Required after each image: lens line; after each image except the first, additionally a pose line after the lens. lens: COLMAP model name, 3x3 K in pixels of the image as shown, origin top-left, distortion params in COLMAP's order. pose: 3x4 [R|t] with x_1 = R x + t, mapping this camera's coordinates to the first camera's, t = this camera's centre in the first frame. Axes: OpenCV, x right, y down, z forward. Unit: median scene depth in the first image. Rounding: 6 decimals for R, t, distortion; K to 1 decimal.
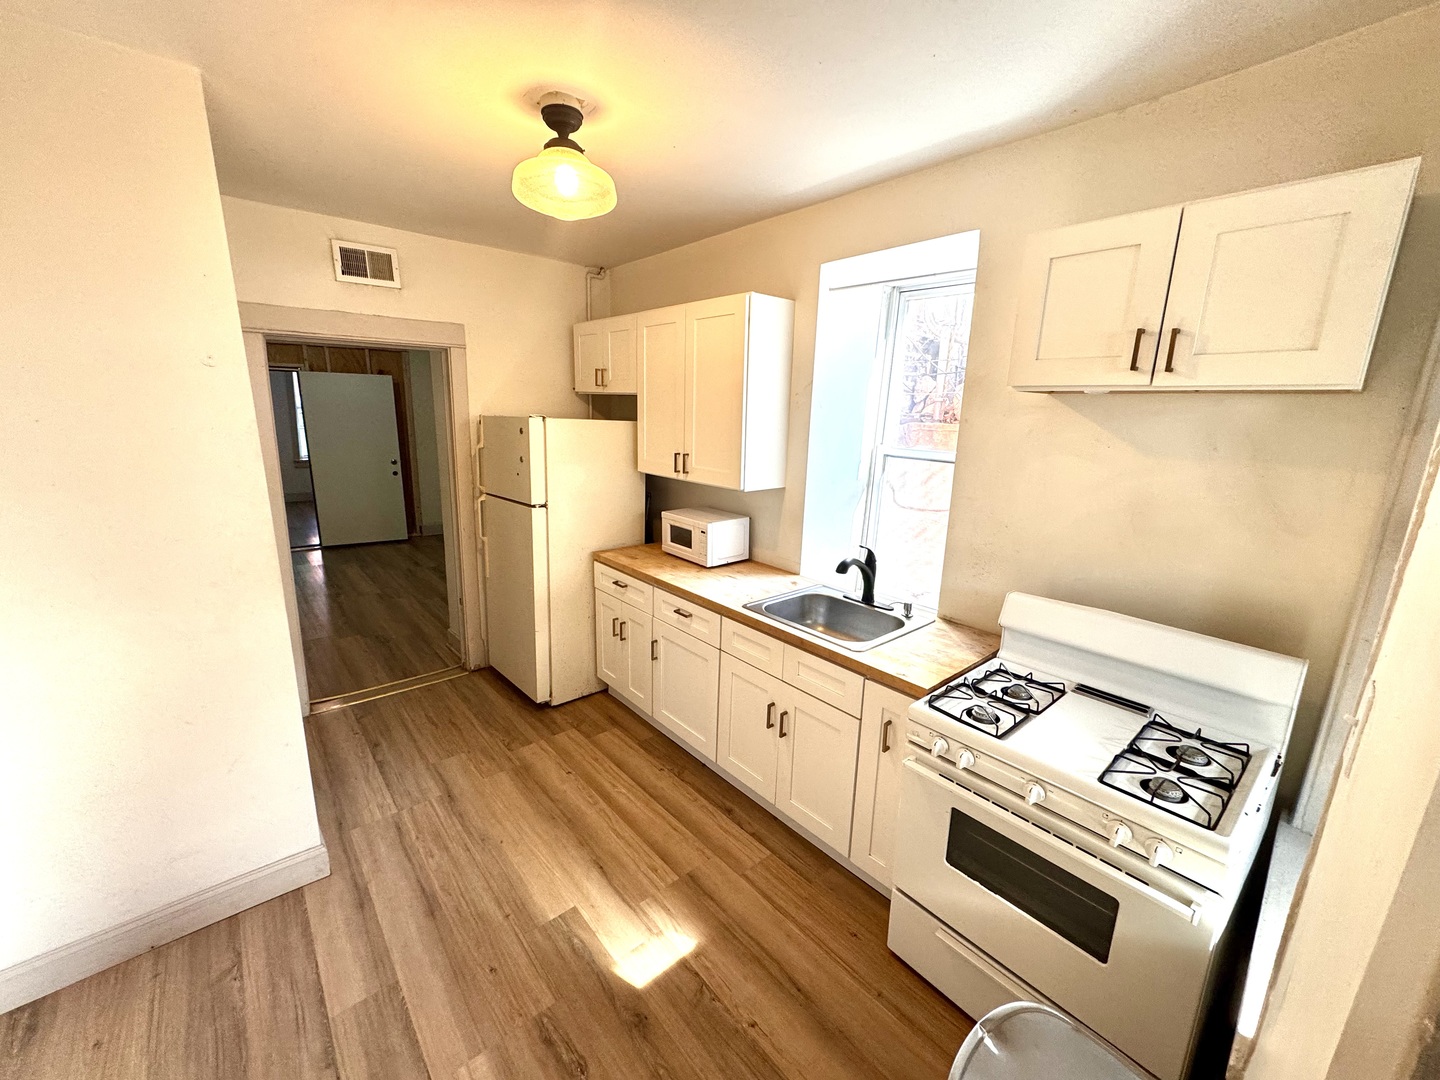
lens RADIAL K [[575.2, 0, 717.7], [0, 575.2, 539.8], [0, 0, 1]] dist [-0.005467, 0.000434]
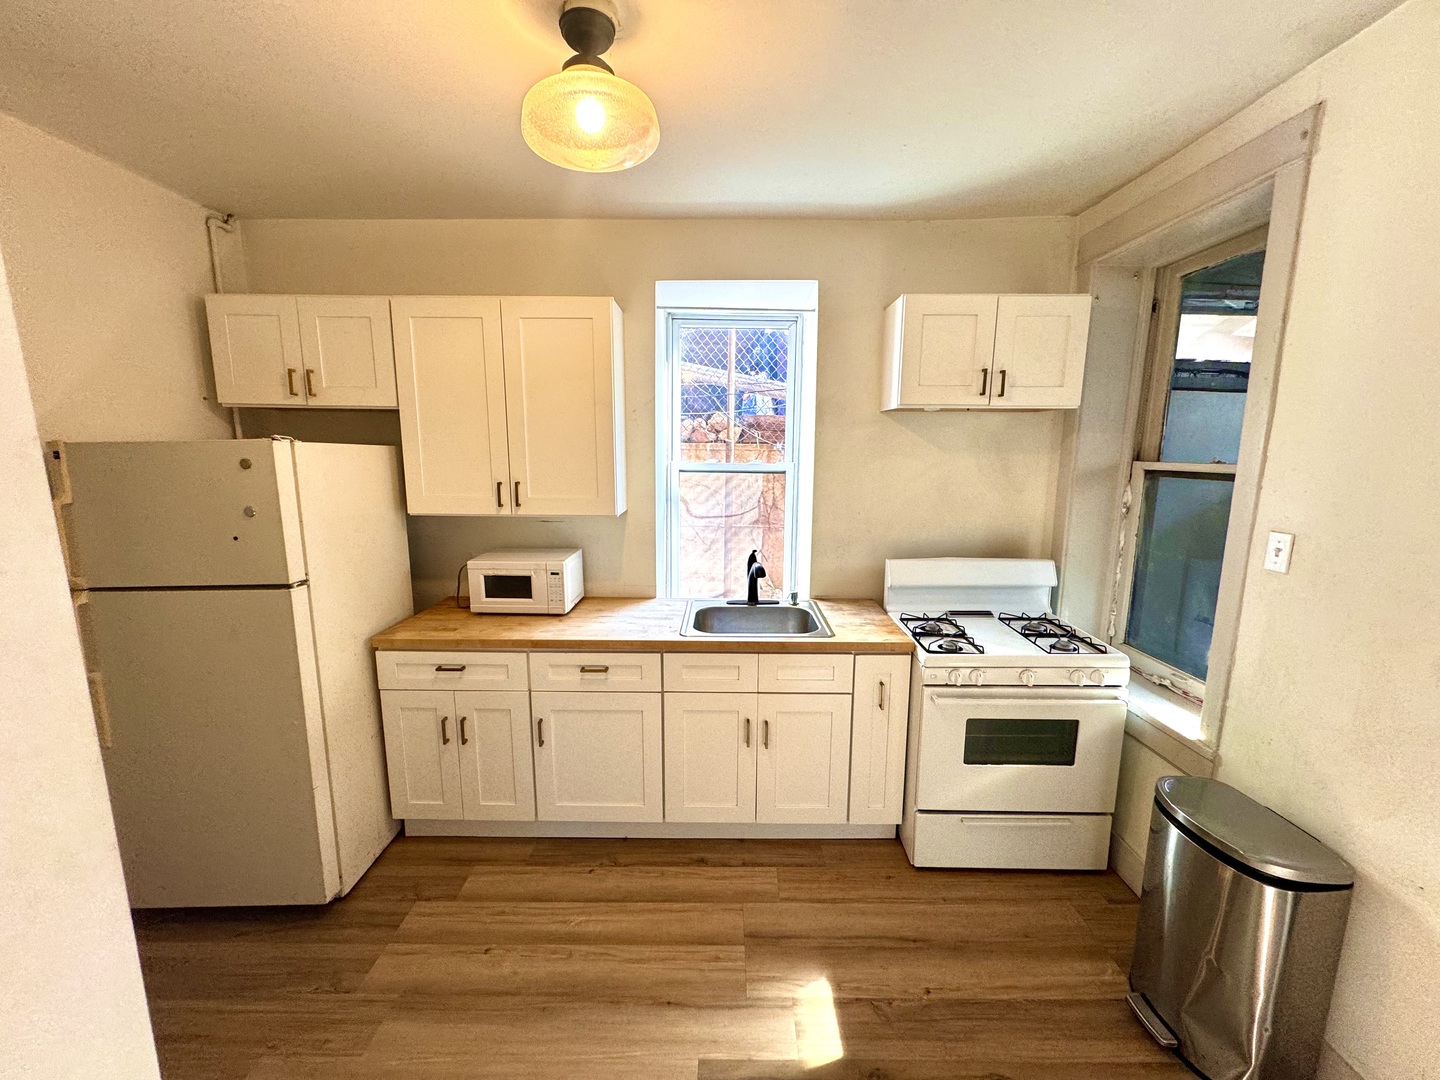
lens RADIAL K [[575.2, 0, 715.3], [0, 575.2, 539.5], [0, 0, 1]] dist [-0.005467, 0.000434]
pose [[0.657285, -0.145740, 0.739416, -0.541284], [0.180559, 0.983002, 0.033248, -0.053464], [-0.731693, 0.111654, 0.672427, 0.301001]]
